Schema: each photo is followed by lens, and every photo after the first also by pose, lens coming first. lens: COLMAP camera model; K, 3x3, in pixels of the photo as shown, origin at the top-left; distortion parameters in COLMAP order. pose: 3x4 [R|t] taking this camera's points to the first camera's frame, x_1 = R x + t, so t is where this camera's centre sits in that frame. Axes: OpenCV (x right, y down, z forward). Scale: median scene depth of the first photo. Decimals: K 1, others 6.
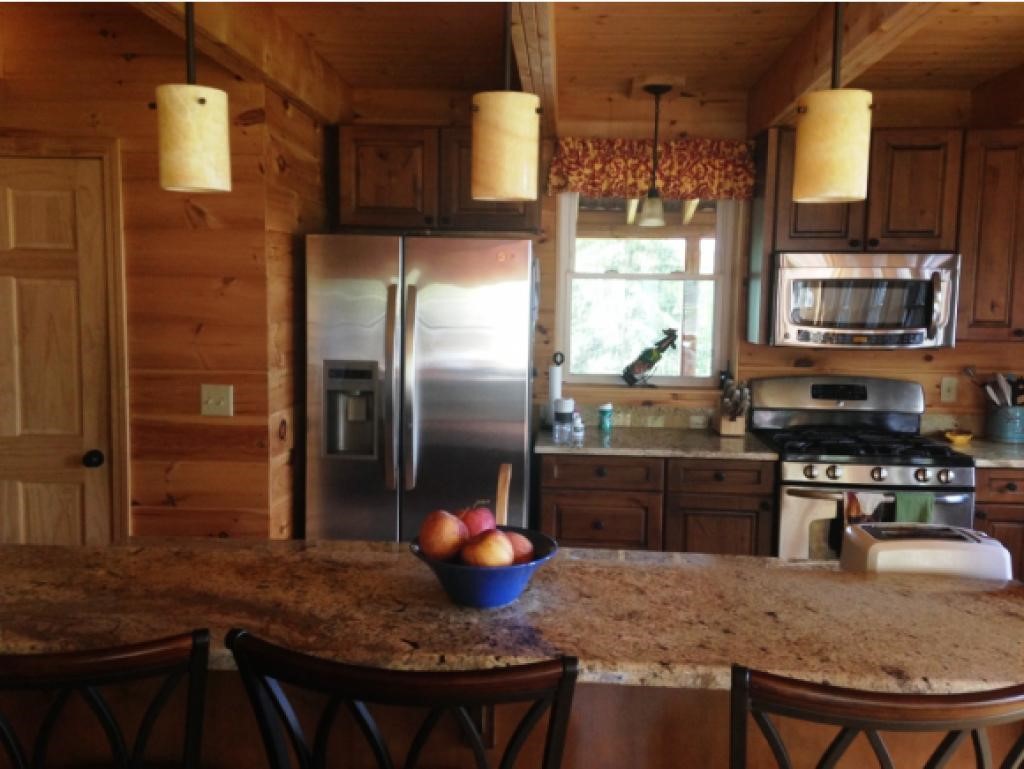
lens RADIAL K [[927.7, 0, 512.9], [0, 927.7, 383.3], [0, 0, 1]] dist [0.196913, -0.267250]
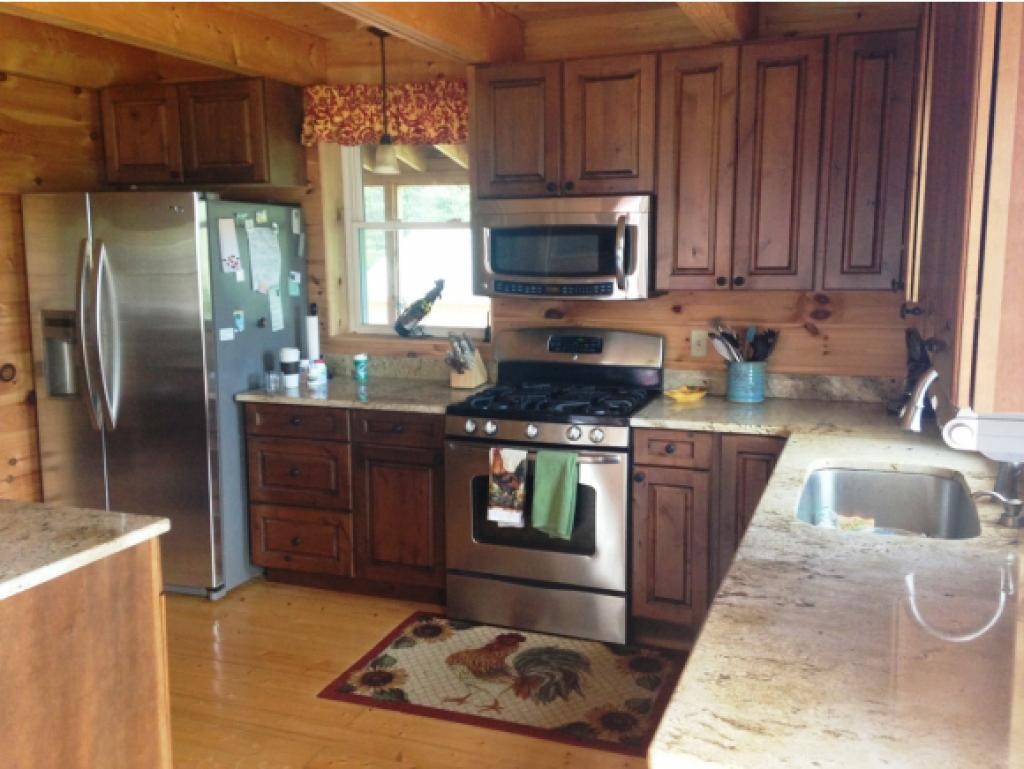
lens RADIAL K [[927.7, 0, 512.9], [0, 927.7, 383.3], [0, 0, 1]] dist [0.196913, -0.267250]
pose [[0.952335, 0.023102, -0.304177, 0.595439], [-0.005754, 0.998311, 0.057804, -0.006172], [0.304999, -0.053299, 0.950860, 0.093456]]
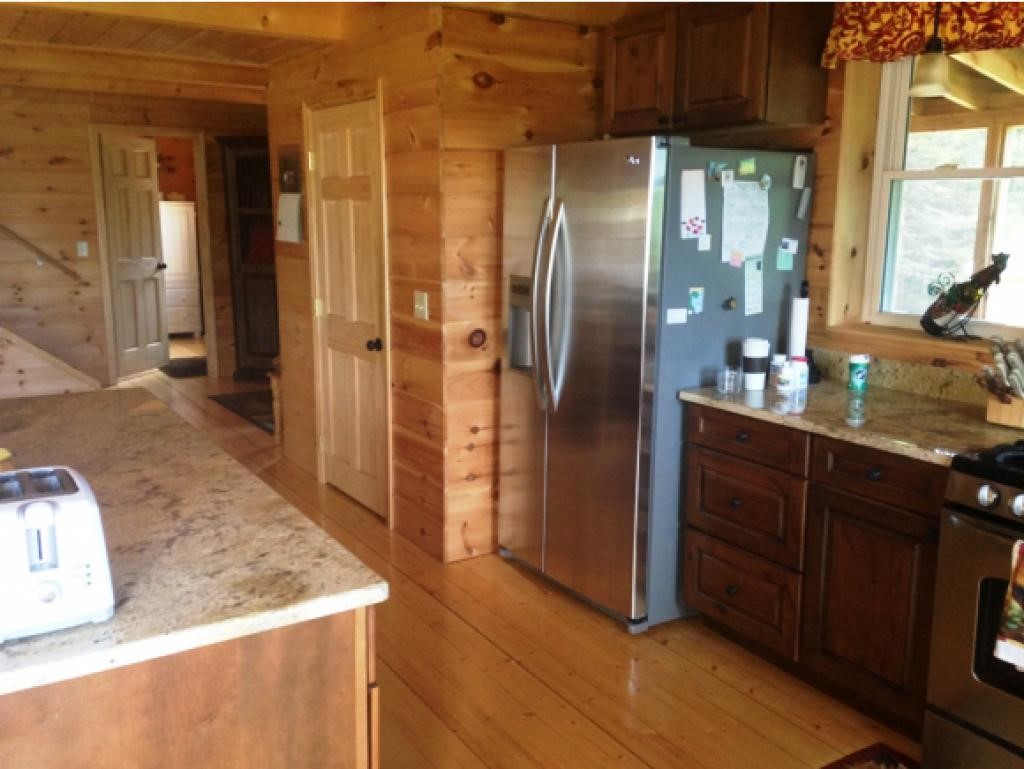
lens RADIAL K [[927.7, 0, 512.9], [0, 927.7, 383.3], [0, 0, 1]] dist [0.196913, -0.267250]
pose [[0.582618, 0.138327, -0.800888, 0.567040], [-0.072533, 0.990327, 0.118281, -0.025206], [0.809503, -0.010822, 0.587016, 0.364662]]
